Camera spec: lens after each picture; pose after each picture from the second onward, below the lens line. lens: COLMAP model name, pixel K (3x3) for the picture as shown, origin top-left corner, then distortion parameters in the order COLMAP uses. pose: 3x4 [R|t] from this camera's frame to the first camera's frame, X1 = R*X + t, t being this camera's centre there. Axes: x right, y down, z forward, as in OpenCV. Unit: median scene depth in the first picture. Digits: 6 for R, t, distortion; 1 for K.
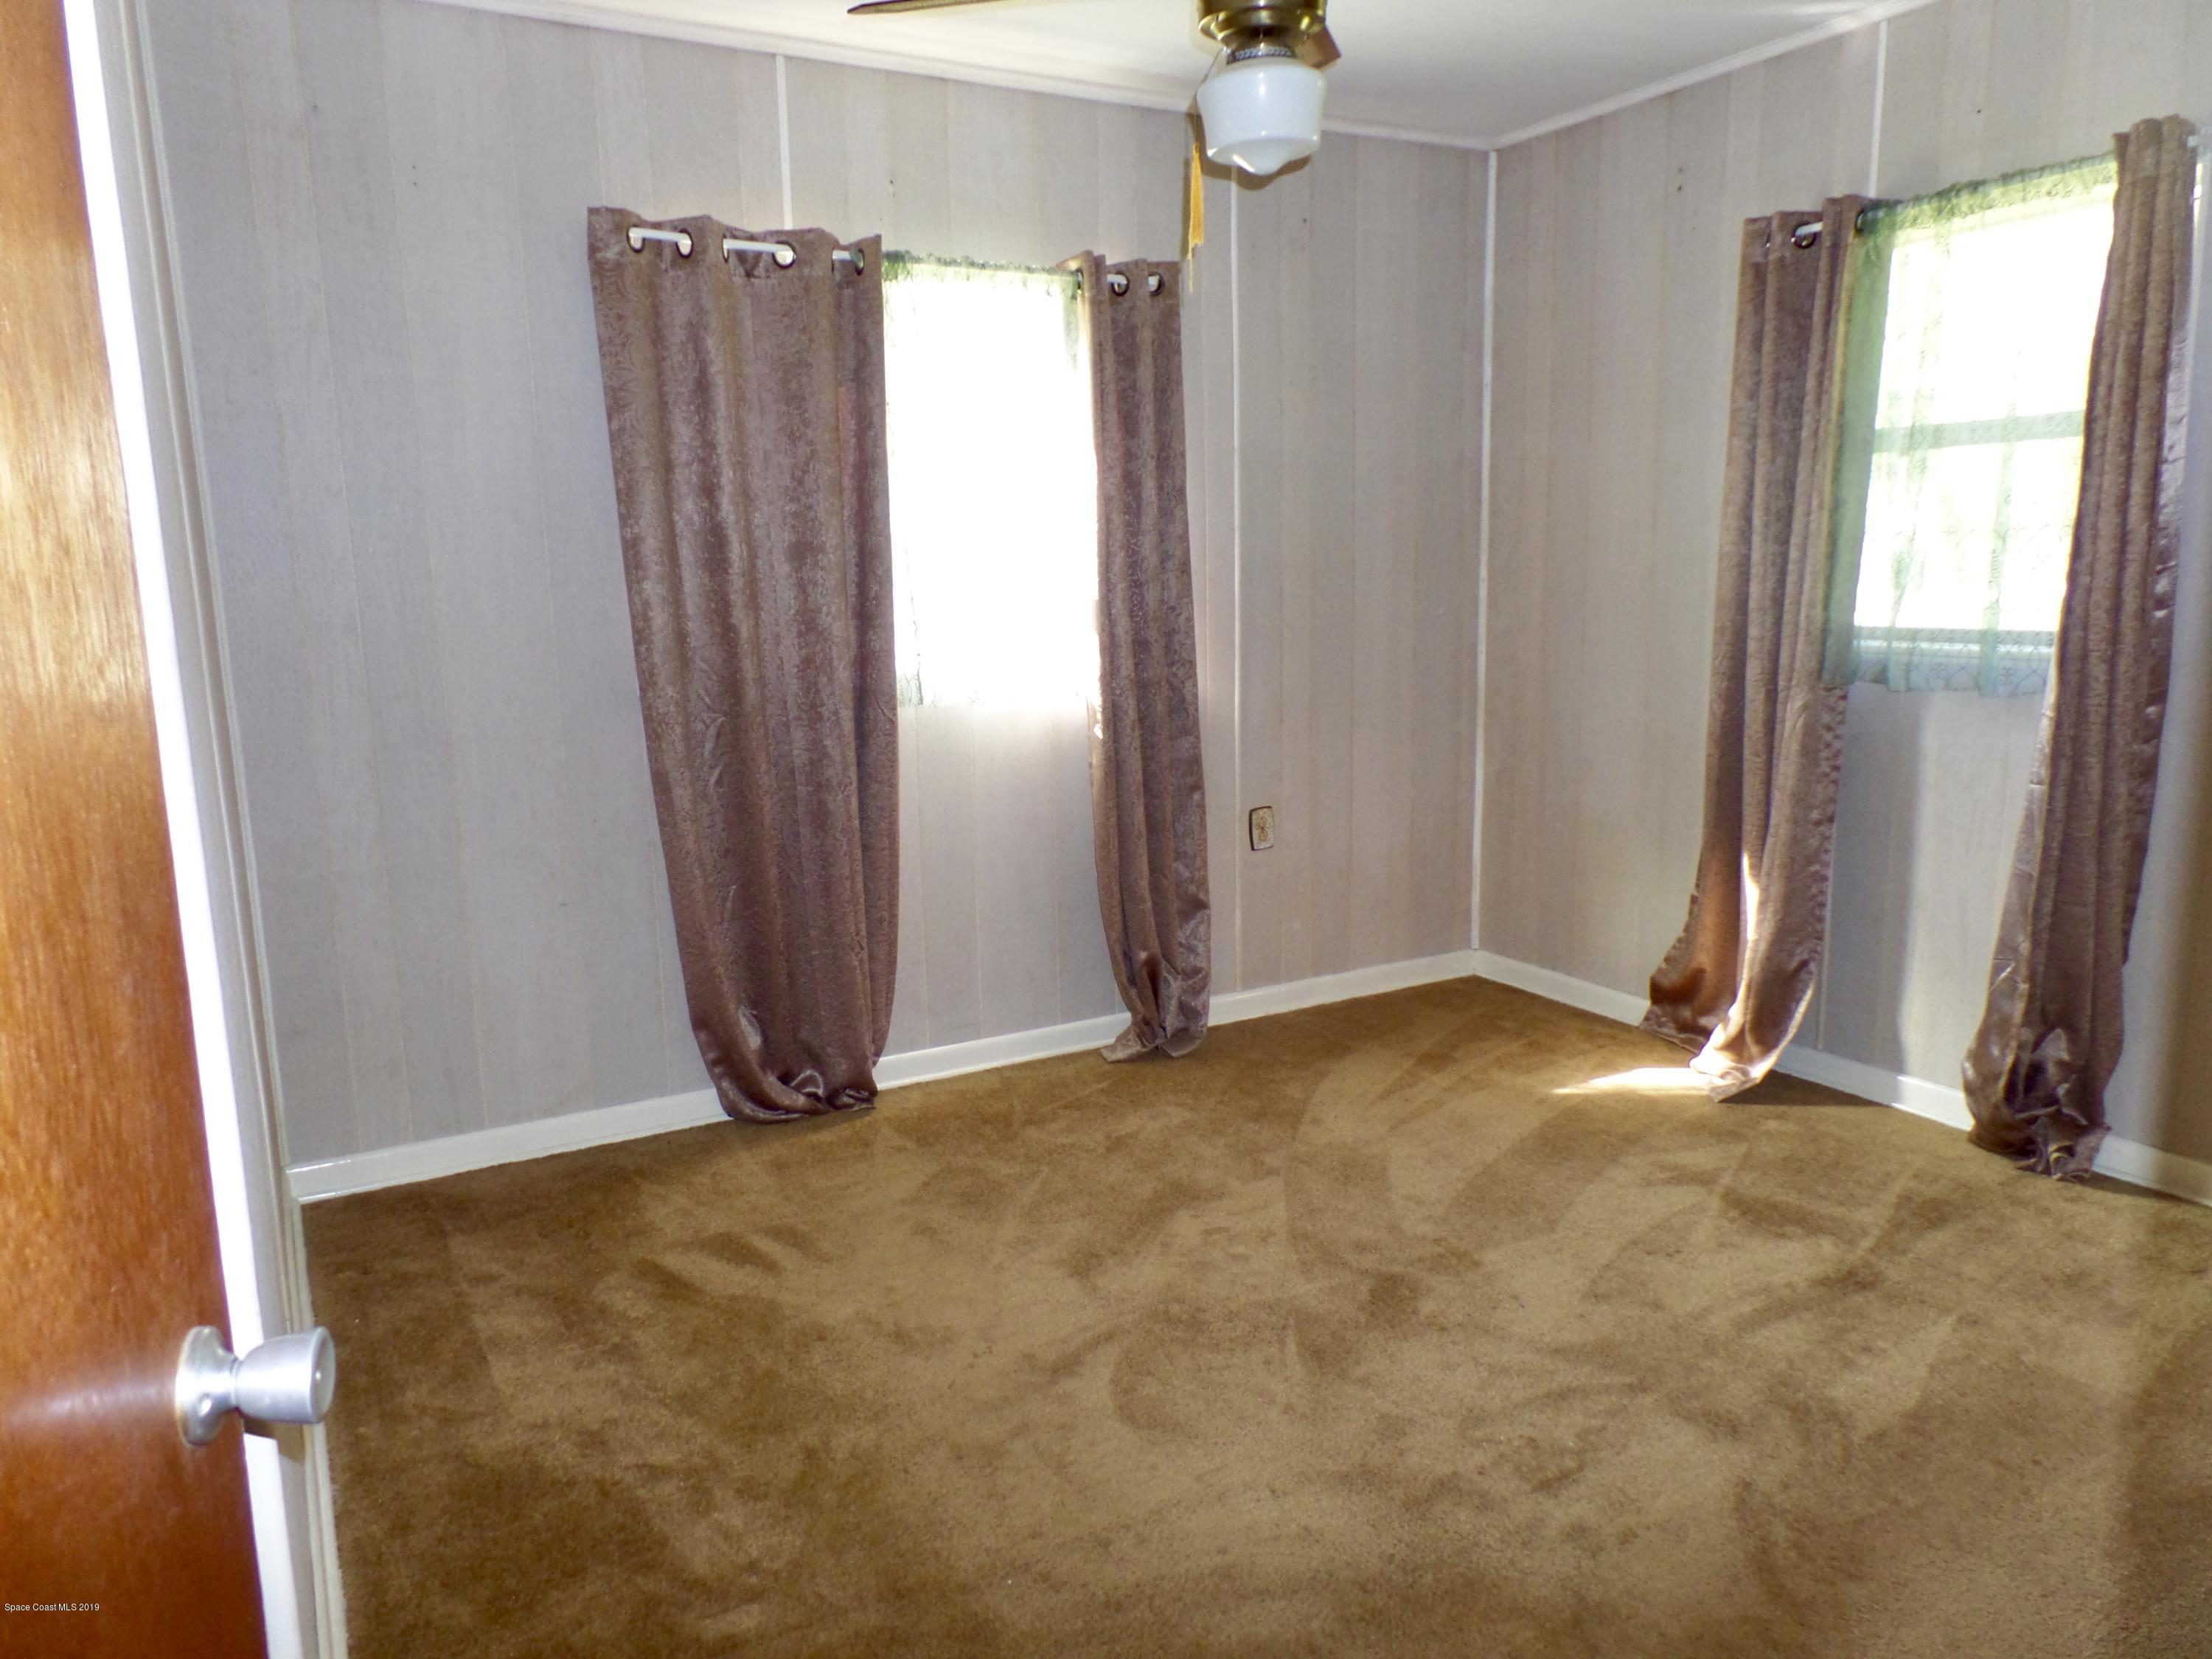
lens RADIAL K [[1501.9, 0, 1106.3], [0, 1501.9, 832.4], [0, 0, 1]] dist [-0.003660, 0.005751]
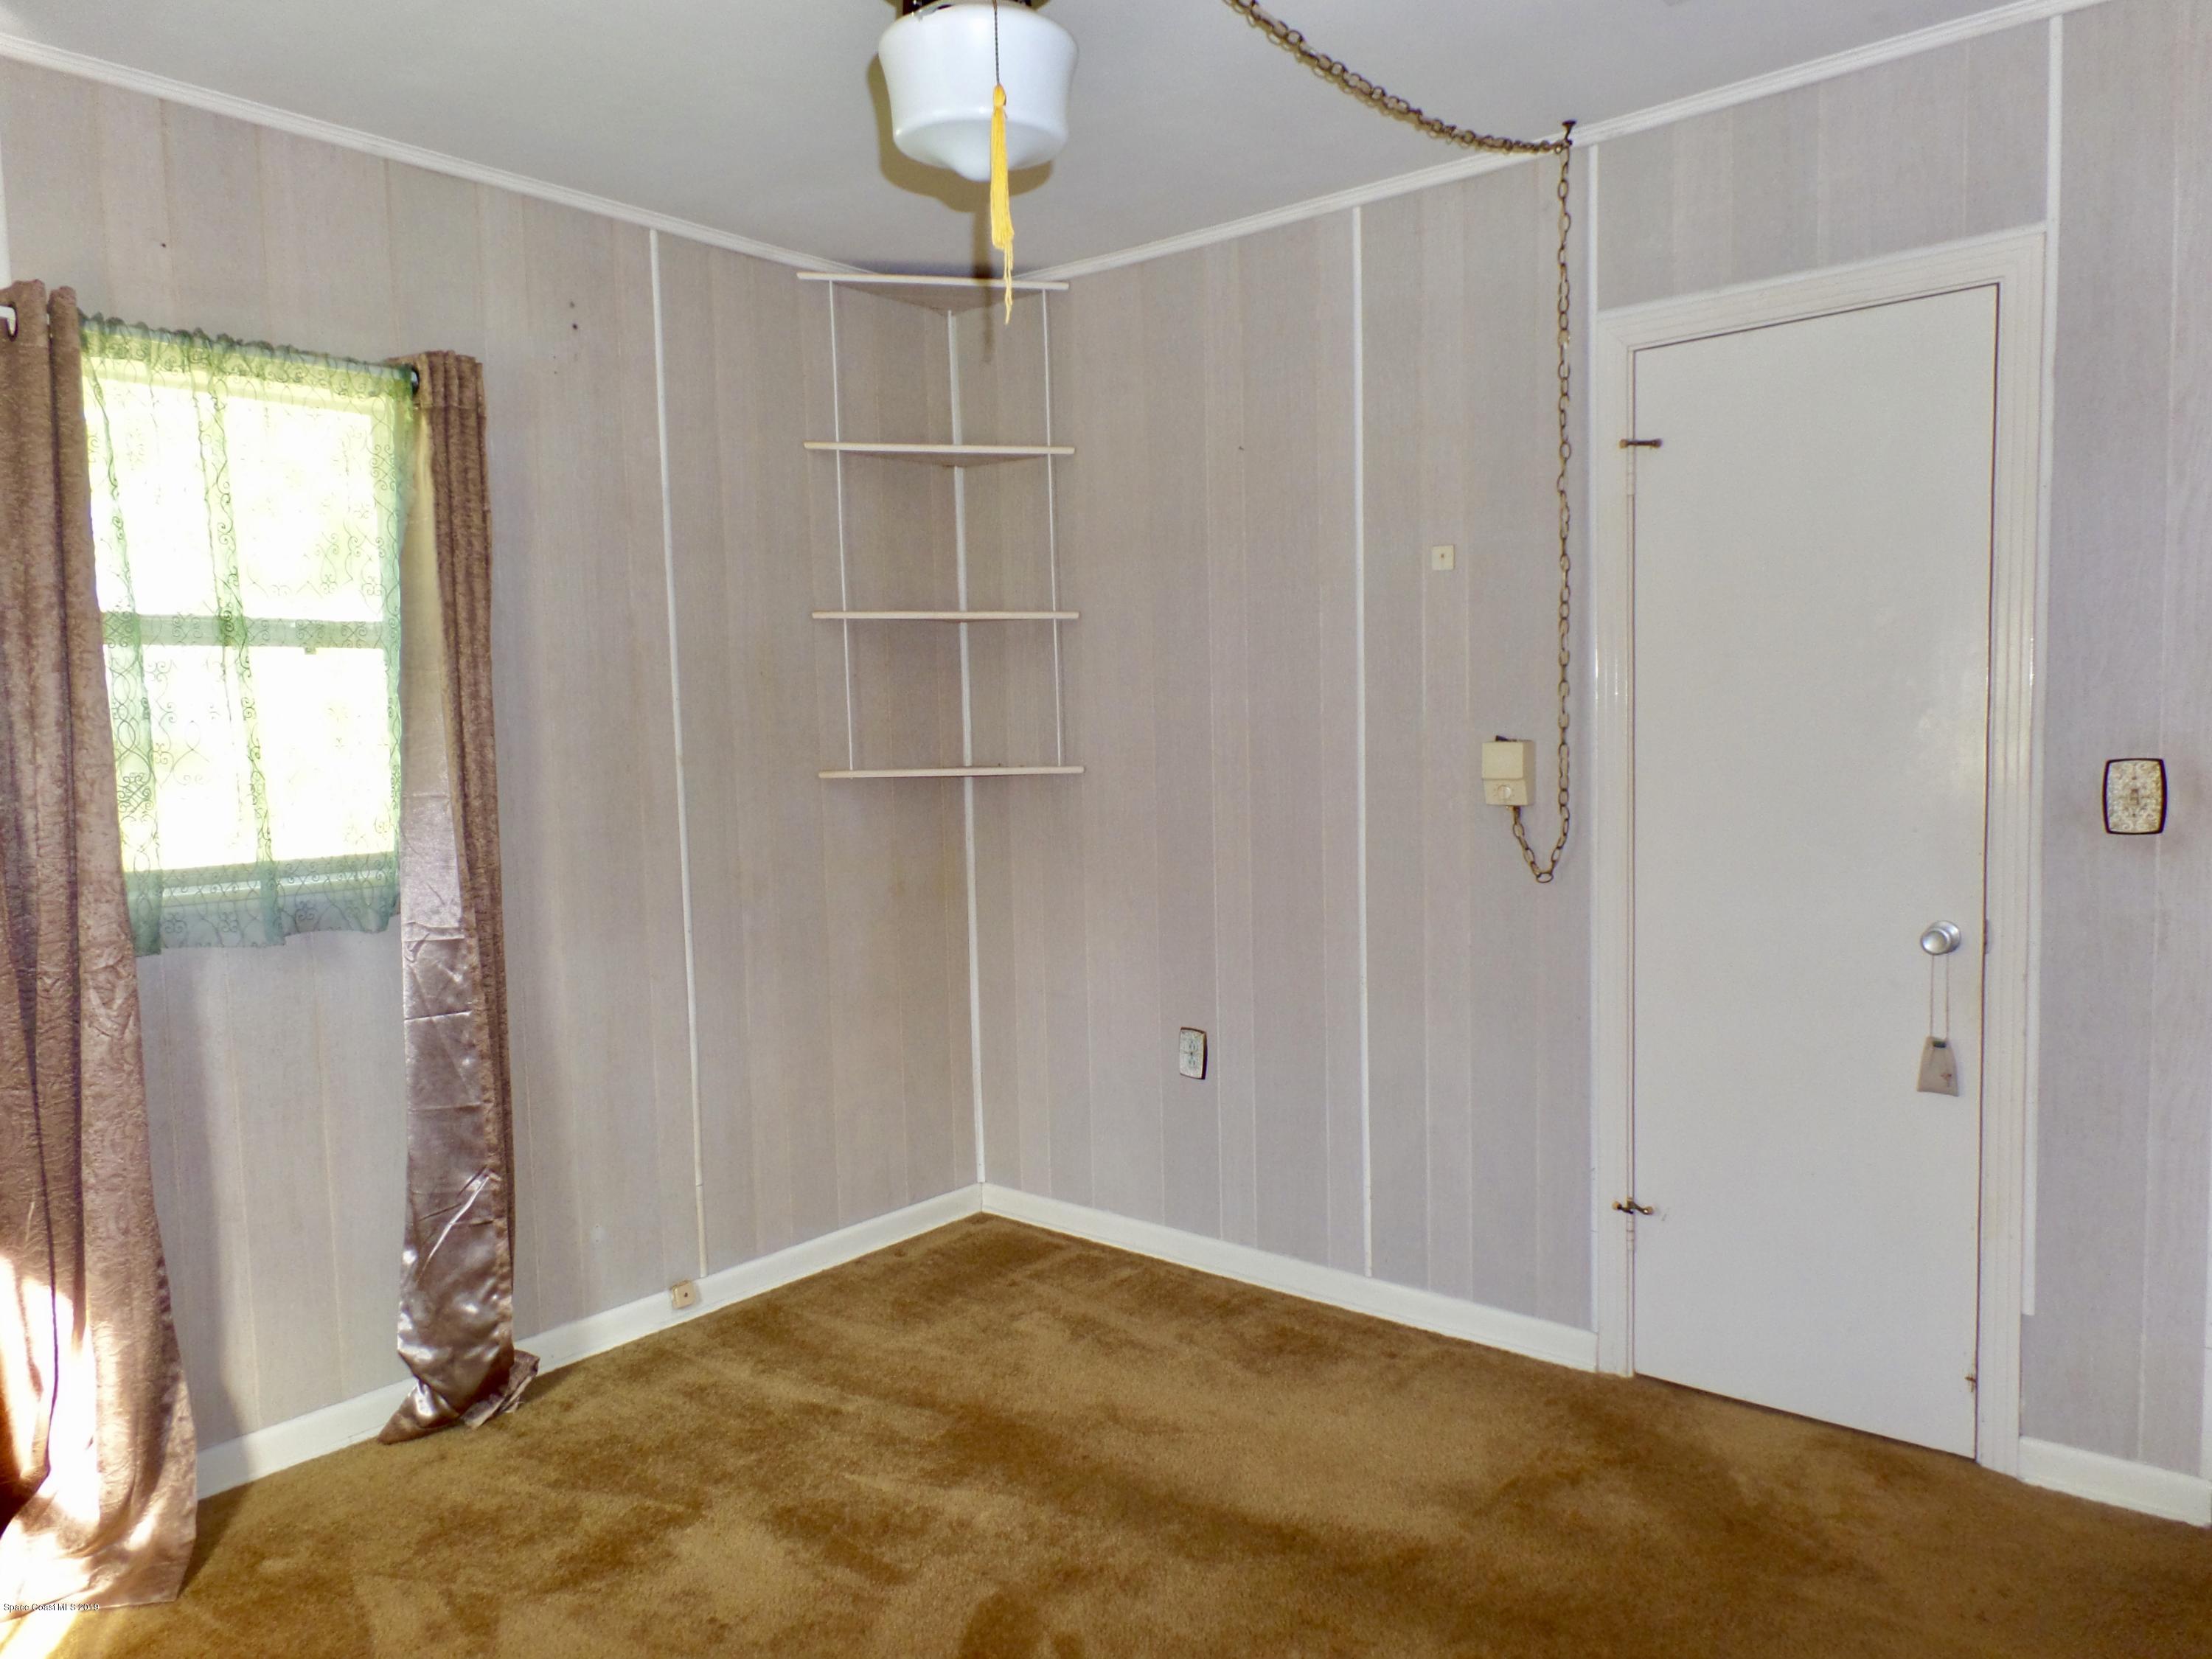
lens RADIAL K [[1501.9, 0, 1108.0], [0, 1501.9, 831.1], [0, 0, 1]] dist [-0.003660, 0.005751]
pose [[-0.349834, -0.025801, 0.936456, -0.376247], [0.205818, 0.973081, 0.103698, -0.146847], [-0.913923, 0.229017, -0.335107, 0.872801]]
